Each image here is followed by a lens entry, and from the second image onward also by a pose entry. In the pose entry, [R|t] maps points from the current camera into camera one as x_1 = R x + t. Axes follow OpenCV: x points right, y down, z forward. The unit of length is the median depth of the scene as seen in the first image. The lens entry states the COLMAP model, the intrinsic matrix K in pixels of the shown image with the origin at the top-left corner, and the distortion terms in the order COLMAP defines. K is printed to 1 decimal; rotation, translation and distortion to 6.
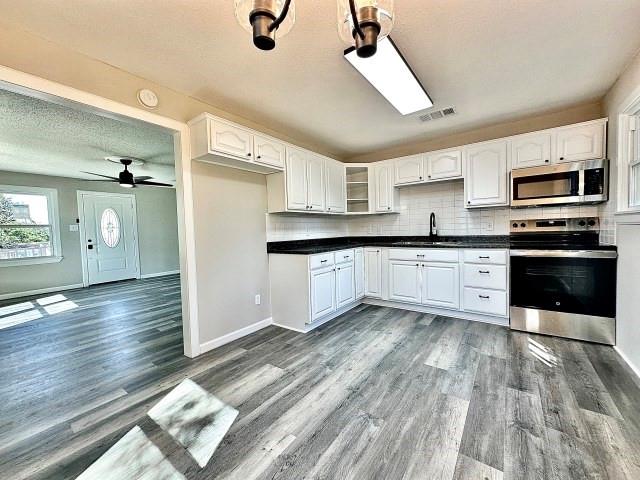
lens RADIAL K [[253.8, 0, 320.5], [0, 253.8, 240.4], [0, 0, 1]] dist [-0.000962, -0.000034]
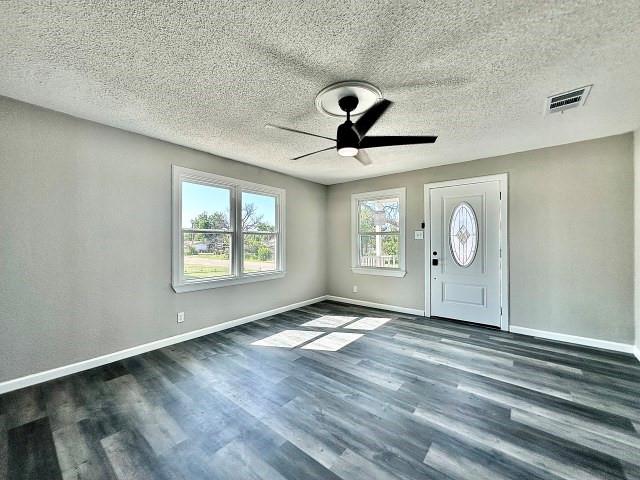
lens RADIAL K [[253.8, 0, 320.7], [0, 253.8, 240.6], [0, 0, 1]] dist [-0.000962, -0.000034]
pose [[-0.027433, 0.032182, -0.999105, -0.201281], [-0.037268, 0.998754, 0.033194, -0.045403], [0.998929, 0.038145, -0.026200, 0.701073]]
